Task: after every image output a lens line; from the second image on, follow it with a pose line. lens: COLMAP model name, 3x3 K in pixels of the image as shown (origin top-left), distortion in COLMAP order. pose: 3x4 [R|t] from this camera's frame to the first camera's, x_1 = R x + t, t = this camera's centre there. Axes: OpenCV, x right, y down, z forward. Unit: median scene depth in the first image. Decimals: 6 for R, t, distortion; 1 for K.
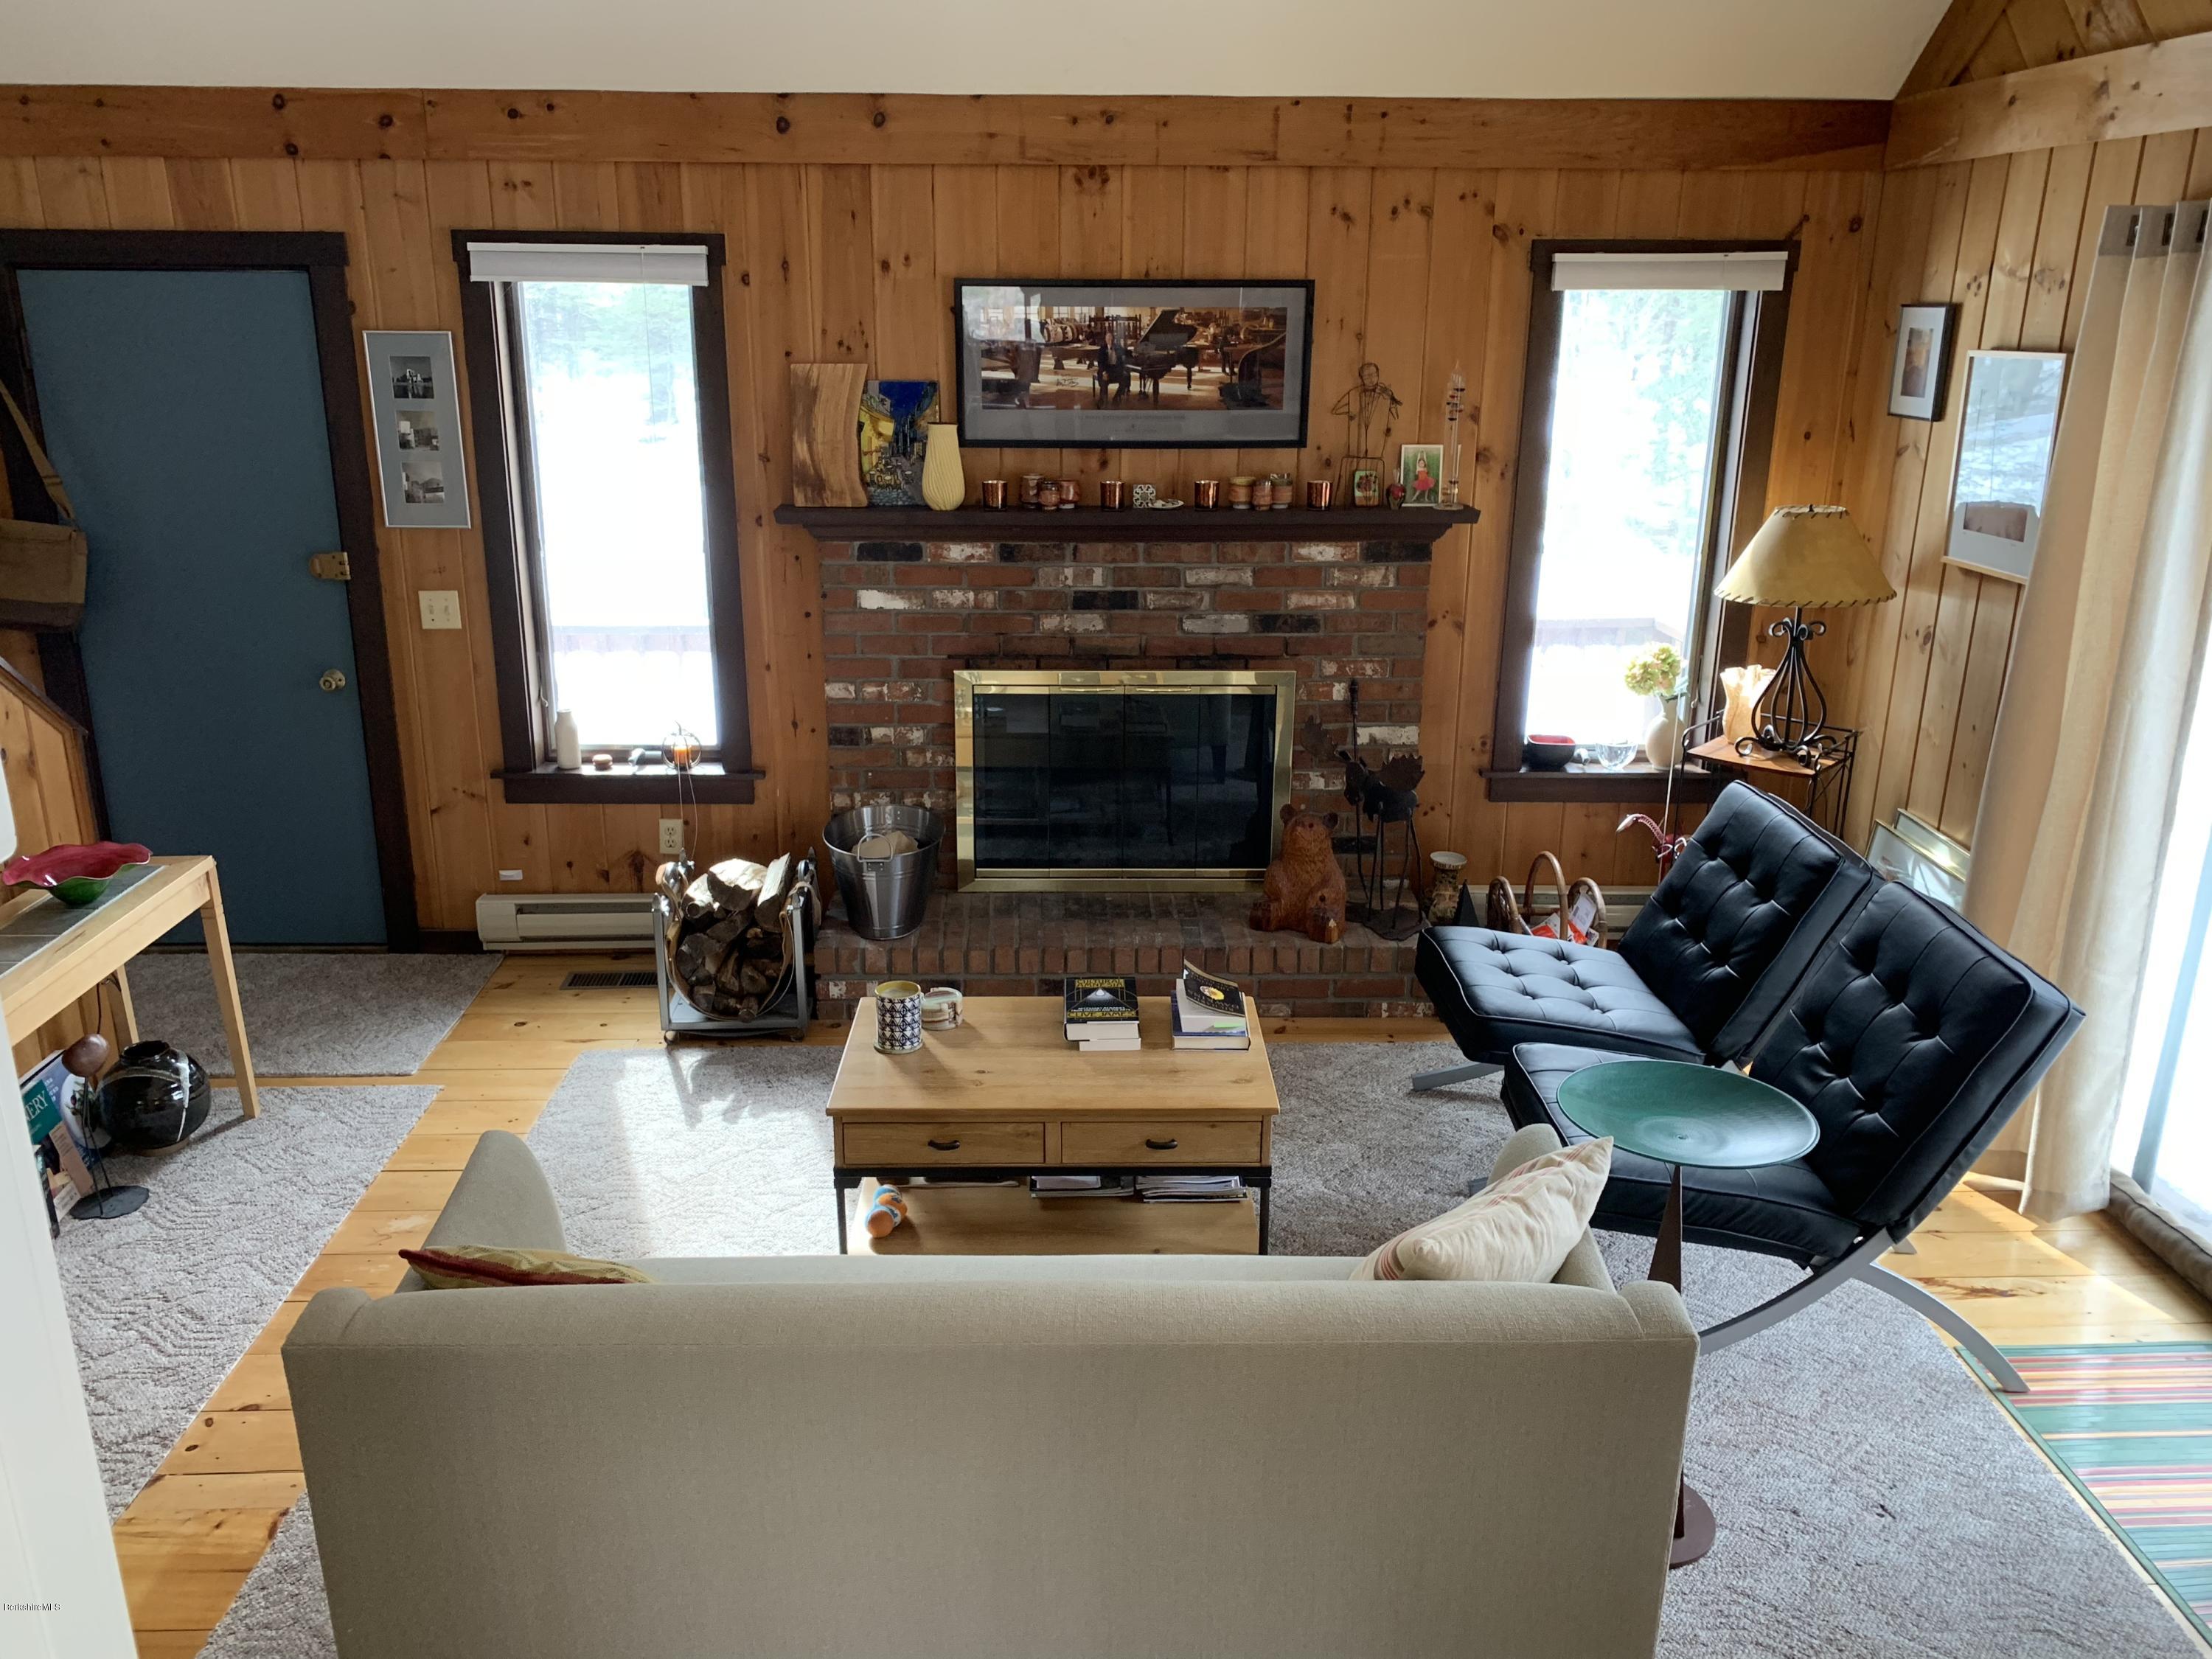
lens RADIAL K [[1645.4, 0, 1093.6], [0, 1645.4, 834.6], [0, 0, 1]] dist [0.056891, -0.100316]
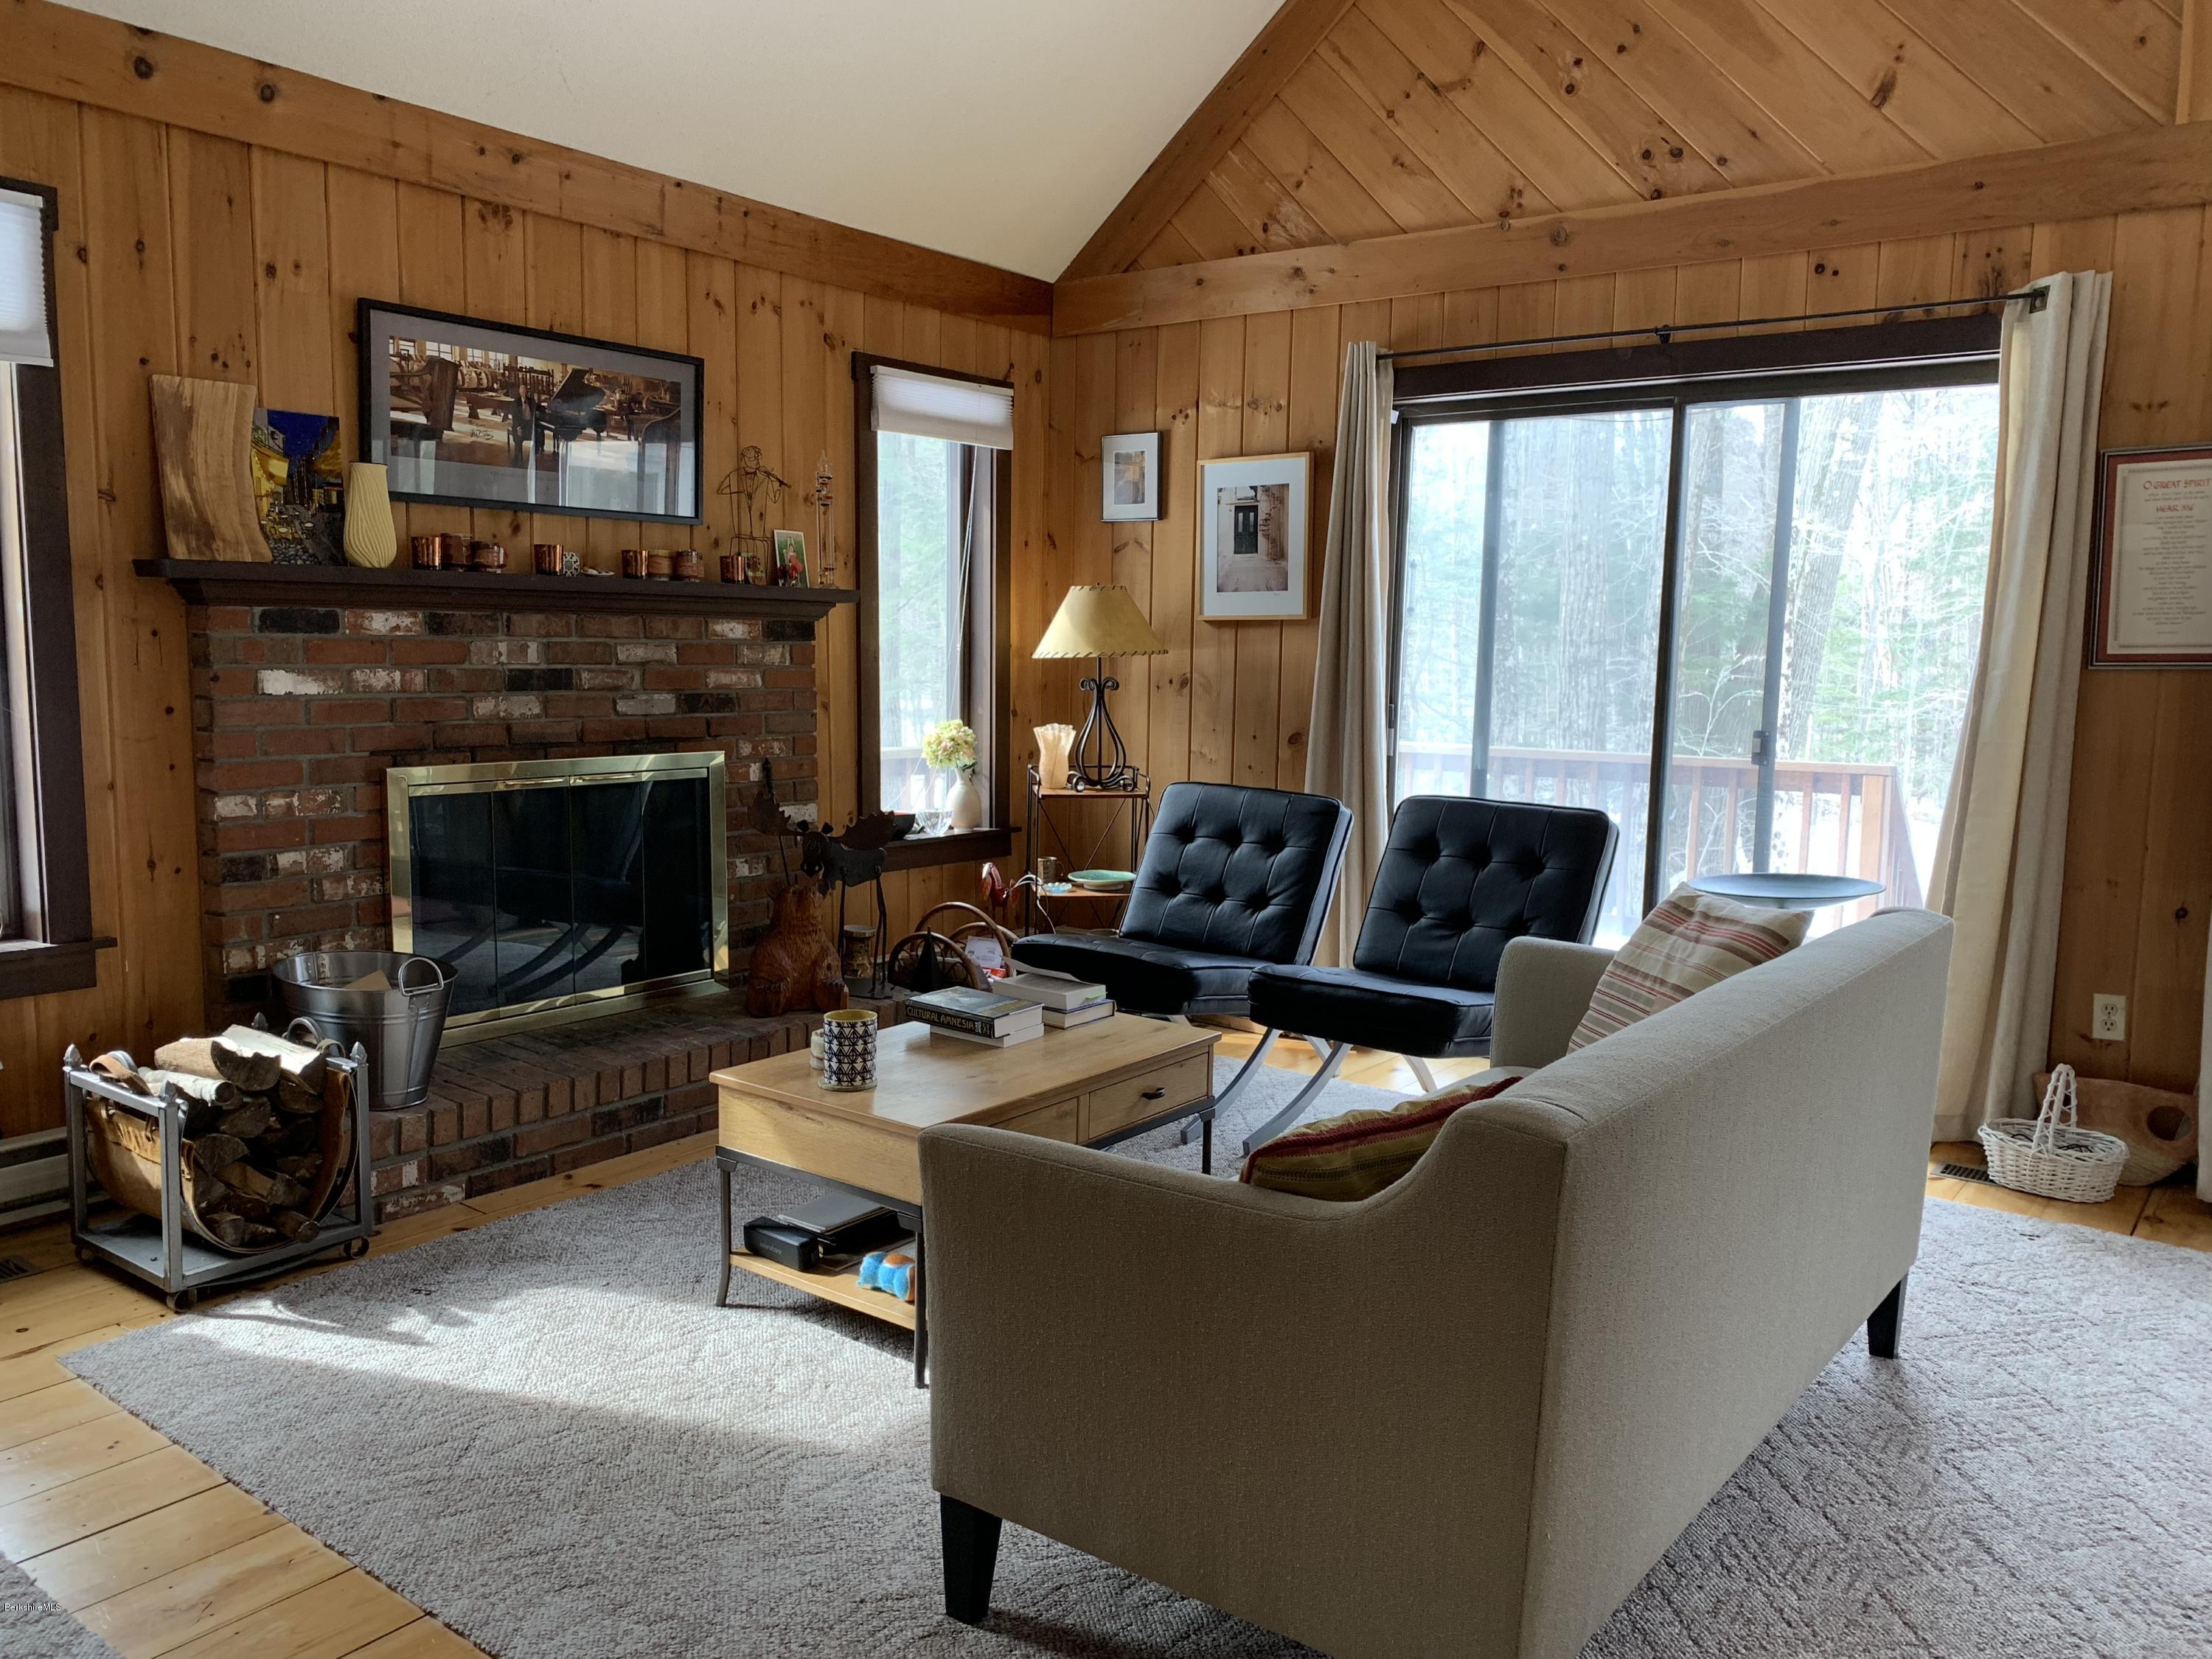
lens RADIAL K [[1685.7, 0, 1090.0], [0, 1685.7, 827.7], [0, 0, 1]] dist [0.007131, 0.001046]
pose [[0.622480, -0.082614, 0.778263, -0.528024], [0.224799, 0.971383, -0.076688, 0.069552], [-0.749656, 0.222689, 0.623238, 0.247356]]
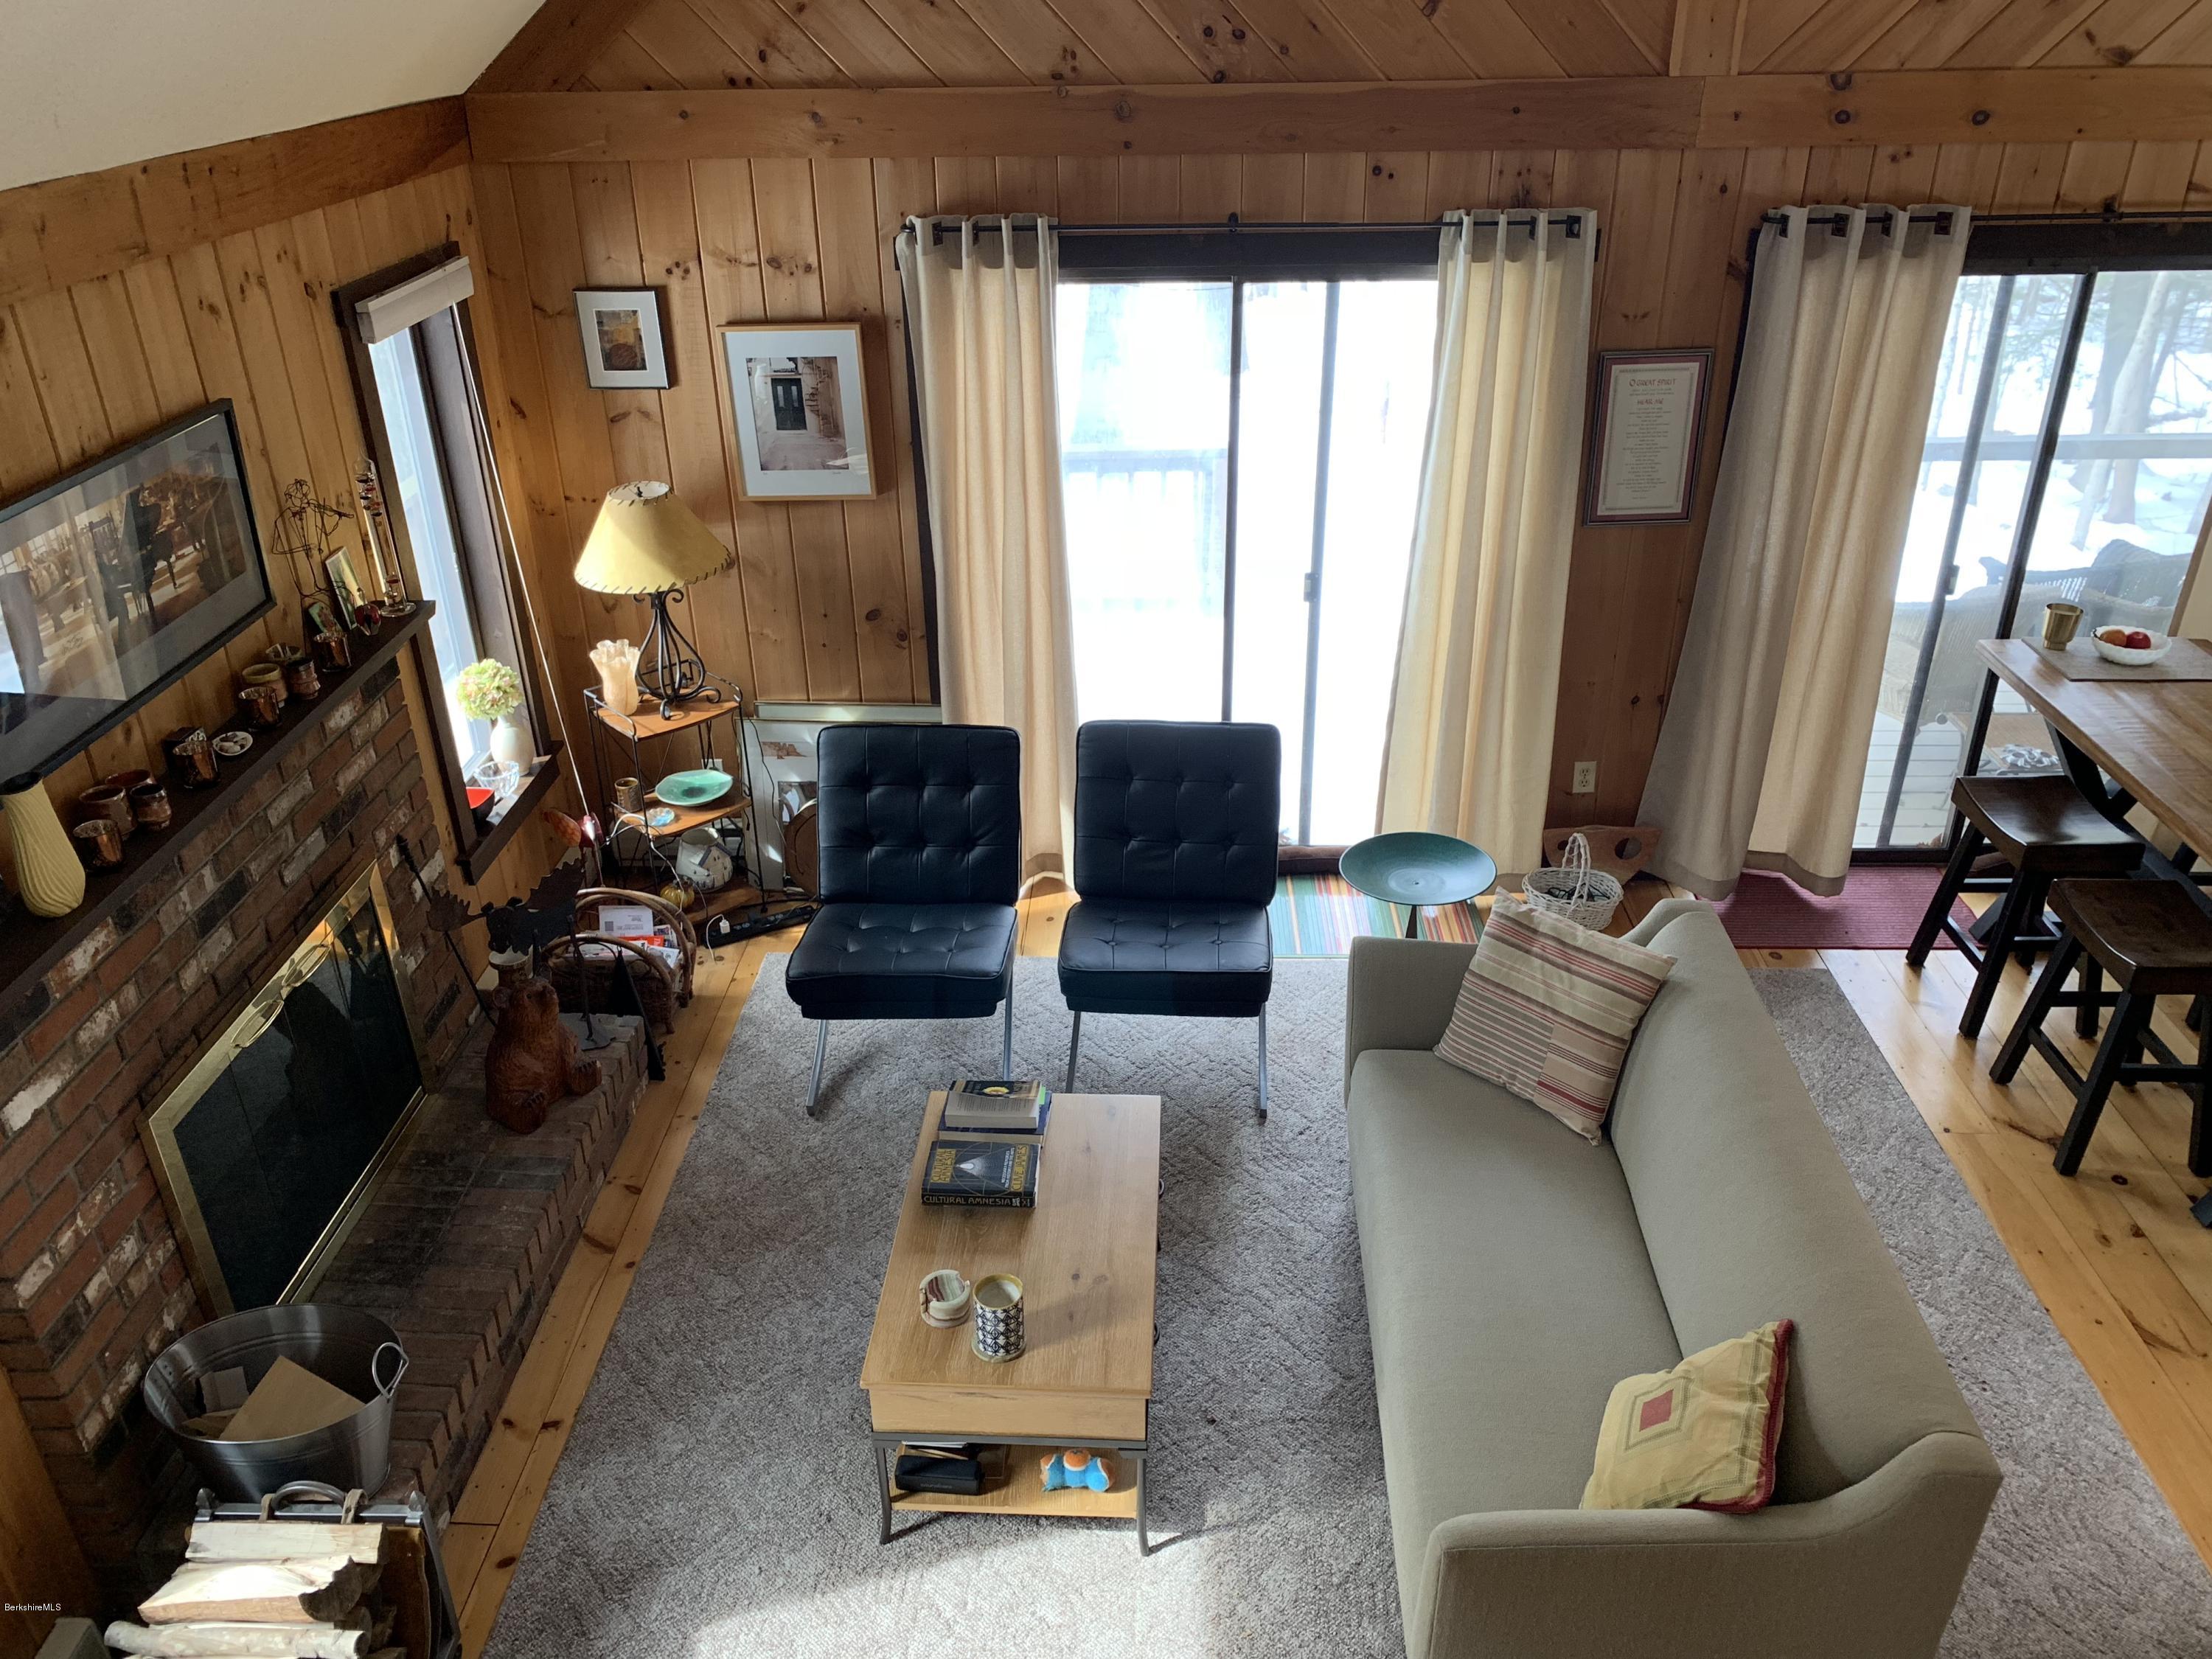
lens RADIAL K [[1685.7, 0, 1090.0], [0, 1685.7, 827.7], [0, 0, 1]] dist [0.007131, 0.001046]
pose [[0.064573, -0.467950, 0.881393, -0.595988], [0.321278, 0.845958, 0.425600, -0.364418], [-0.944781, 0.255690, 0.204968, 0.514635]]
